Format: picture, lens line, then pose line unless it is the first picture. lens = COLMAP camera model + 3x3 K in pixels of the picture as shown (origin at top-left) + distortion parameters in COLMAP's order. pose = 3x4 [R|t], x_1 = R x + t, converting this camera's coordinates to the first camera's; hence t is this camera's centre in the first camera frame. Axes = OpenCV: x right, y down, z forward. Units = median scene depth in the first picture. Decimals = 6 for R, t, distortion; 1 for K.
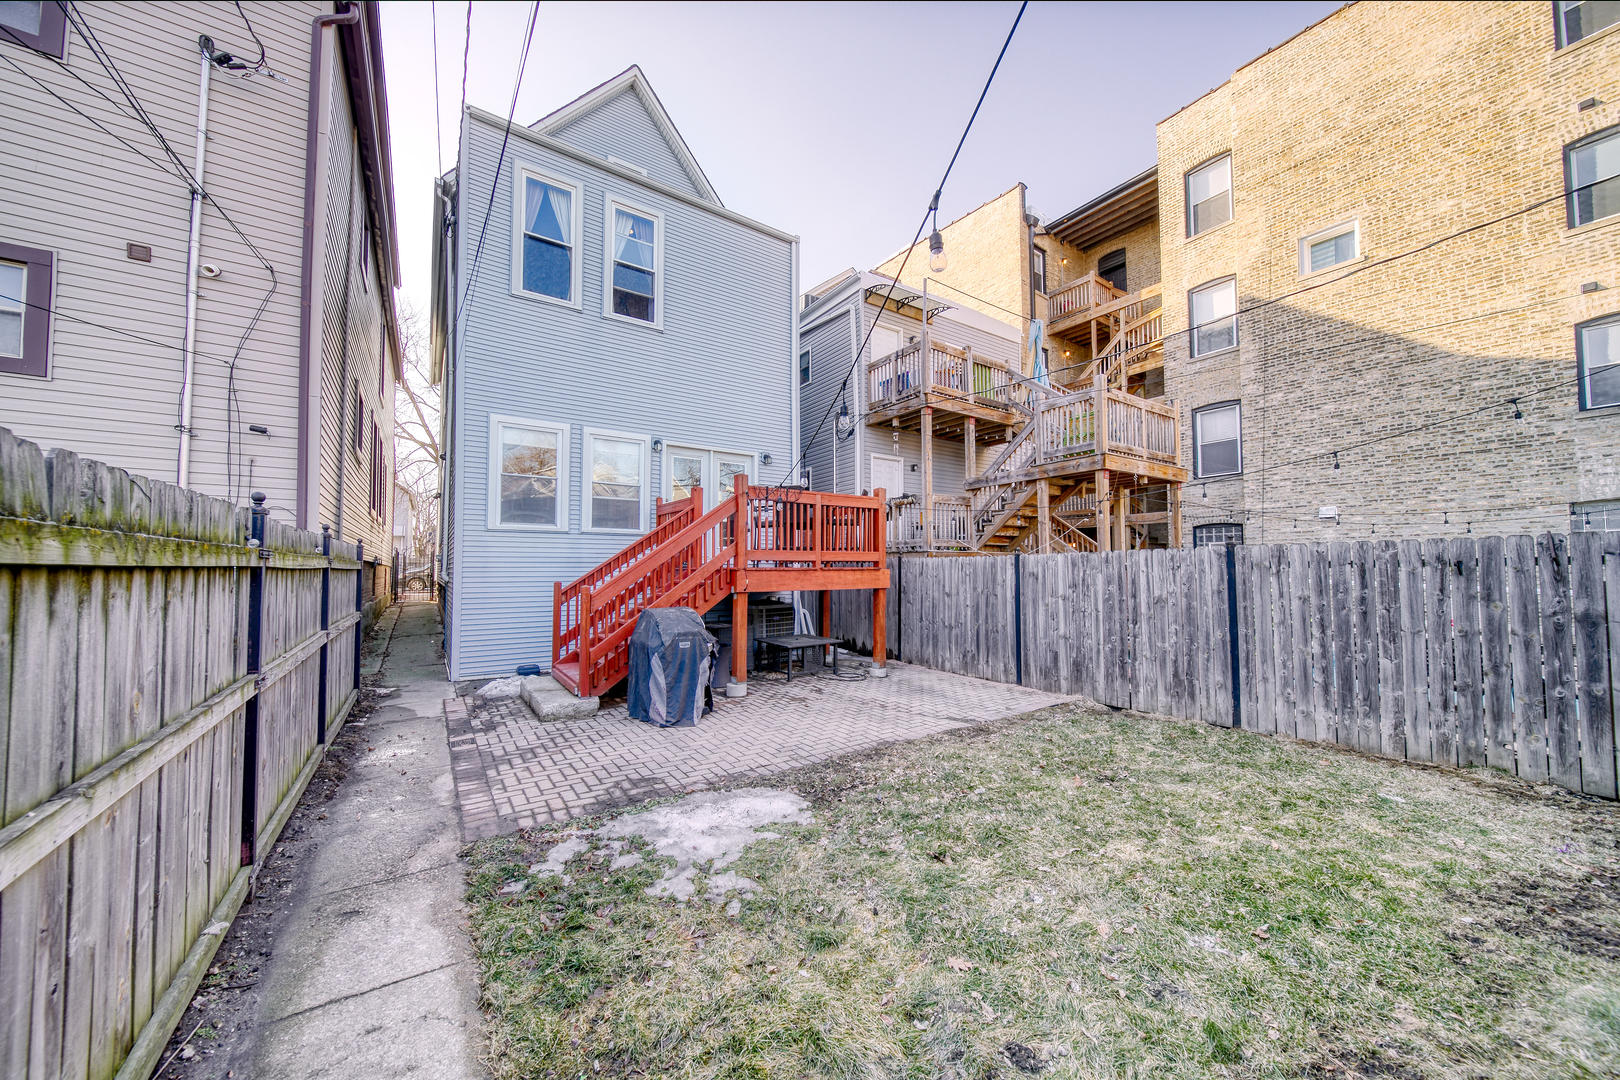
lens RADIAL K [[564.0, 0, 803.9], [0, 564.0, 545.1], [0, 0, 1]] dist [-0.001494, -0.001074]
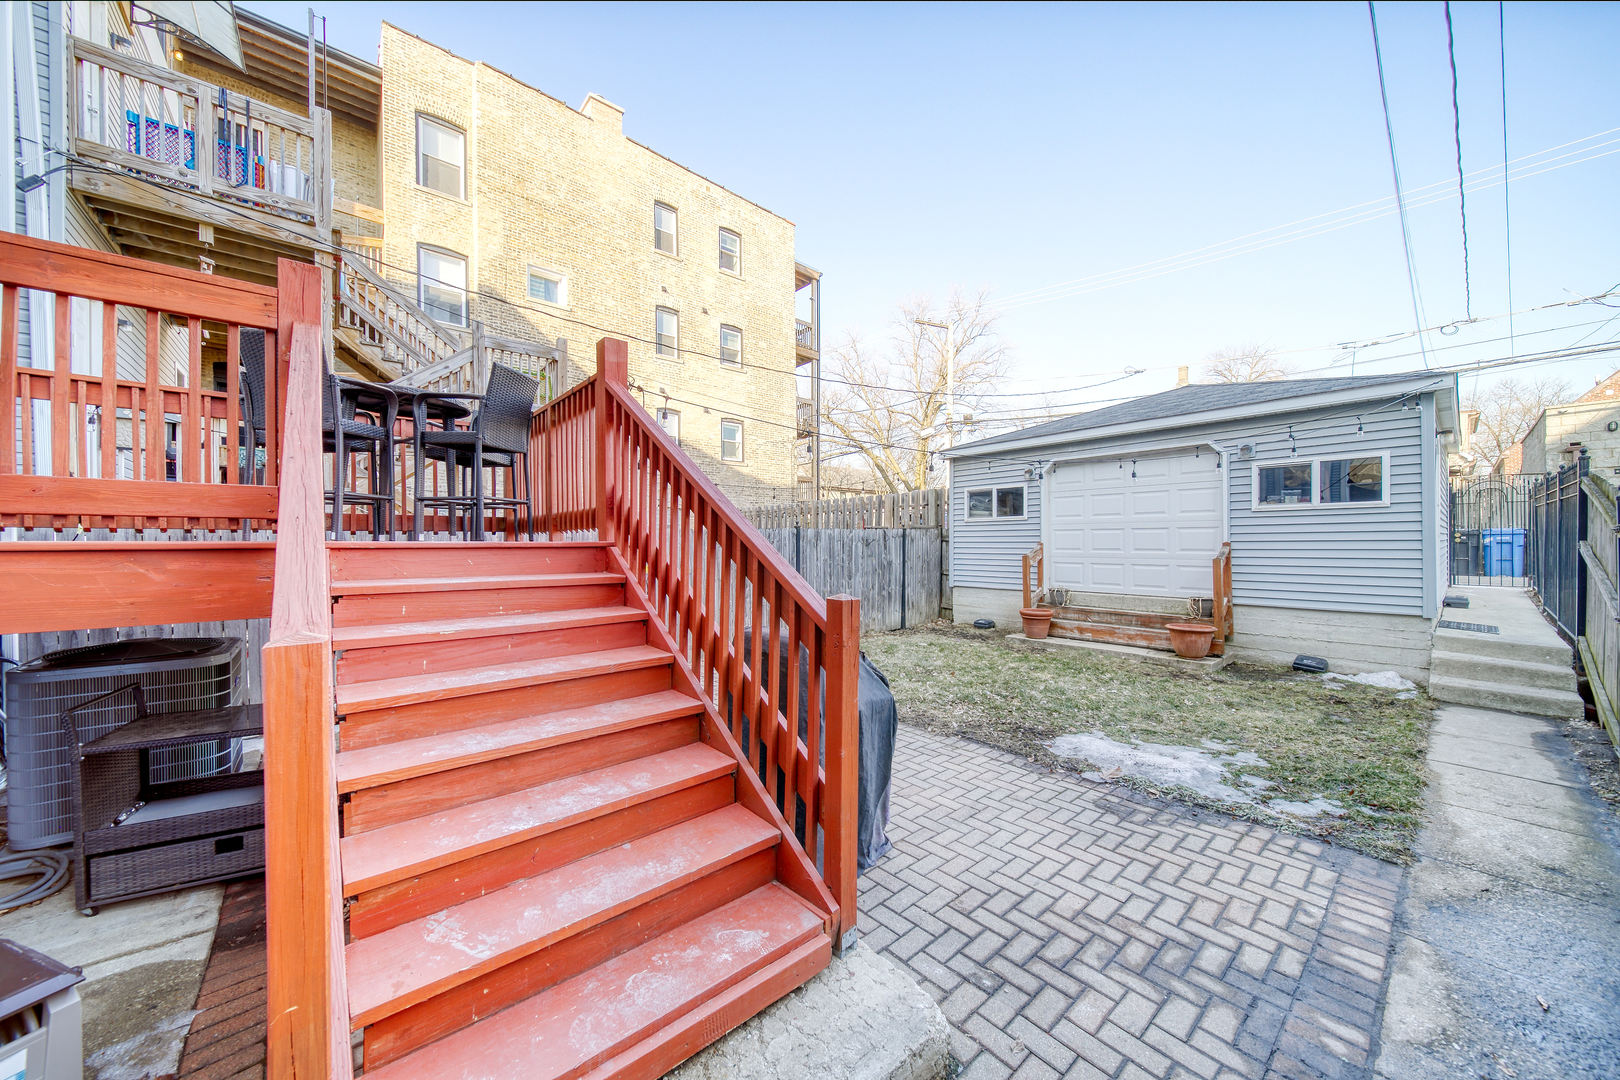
lens RADIAL K [[564.0, 0, 804.1], [0, 564.0, 545.2], [0, 0, 1]] dist [-0.001494, -0.001074]
pose [[-0.113246, -0.003584, 0.993561, -1.008881], [-0.039493, 0.999219, -0.000897, 0.062627], [-0.992782, -0.039340, -0.113299, 1.518601]]
